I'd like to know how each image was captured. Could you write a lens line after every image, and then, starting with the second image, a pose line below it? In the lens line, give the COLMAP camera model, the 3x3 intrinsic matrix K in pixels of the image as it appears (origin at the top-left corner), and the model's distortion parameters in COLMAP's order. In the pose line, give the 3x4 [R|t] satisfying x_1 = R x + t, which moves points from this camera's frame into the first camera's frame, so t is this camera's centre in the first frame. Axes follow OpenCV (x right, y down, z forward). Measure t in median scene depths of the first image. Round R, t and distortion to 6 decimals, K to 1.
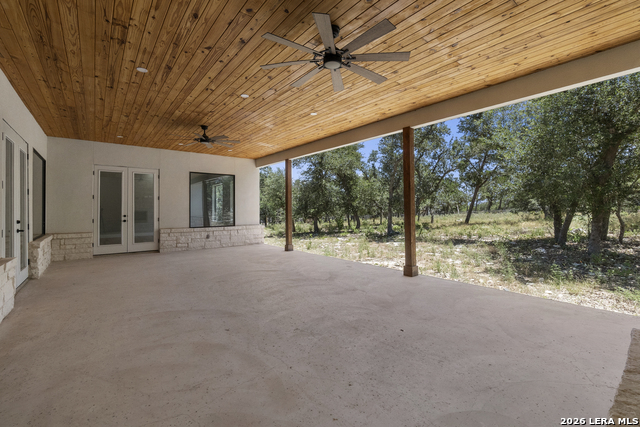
lens RADIAL K [[278.7, 0, 319.7], [0, 278.7, 211.1], [0, 0, 1]] dist [-0.010747, 0.000915]
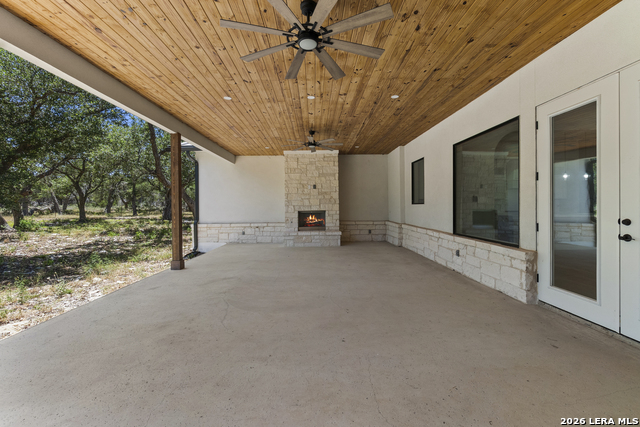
lens RADIAL K [[278.7, 0, 316.0], [0, 278.7, 207.6], [0, 0, 1]] dist [-0.010747, 0.000915]
pose [[-0.779716, 0.015612, 0.625938, -1.006618], [0.021327, 0.999771, 0.001631, -0.002478], [-0.625770, 0.014621, -0.779871, 1.953418]]
